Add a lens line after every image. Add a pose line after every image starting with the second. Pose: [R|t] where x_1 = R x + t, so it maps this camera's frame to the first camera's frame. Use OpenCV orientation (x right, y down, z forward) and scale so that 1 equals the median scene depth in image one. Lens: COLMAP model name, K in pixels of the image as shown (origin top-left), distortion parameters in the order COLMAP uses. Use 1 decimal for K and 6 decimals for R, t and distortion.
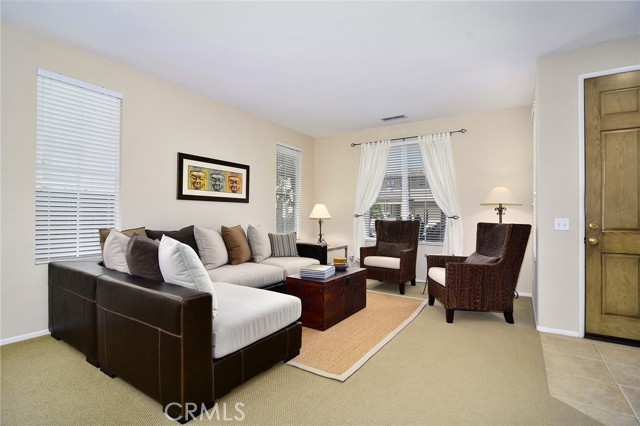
lens RADIAL K [[303.0, 0, 321.0], [0, 303.0, 213.1], [0, 0, 1]] dist [-0.014900, -0.003936]
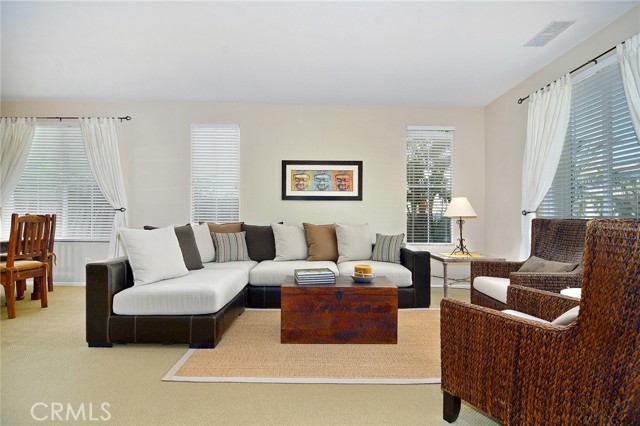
lens RADIAL K [[303.0, 0, 316.2], [0, 303.0, 214.2], [0, 0, 1]] dist [-0.014900, -0.003936]
pose [[0.571478, -0.019116, -0.820395, 0.518473], [0.006861, 0.999805, -0.018517, 0.029155], [0.820589, 0.004953, 0.571497, 0.399144]]
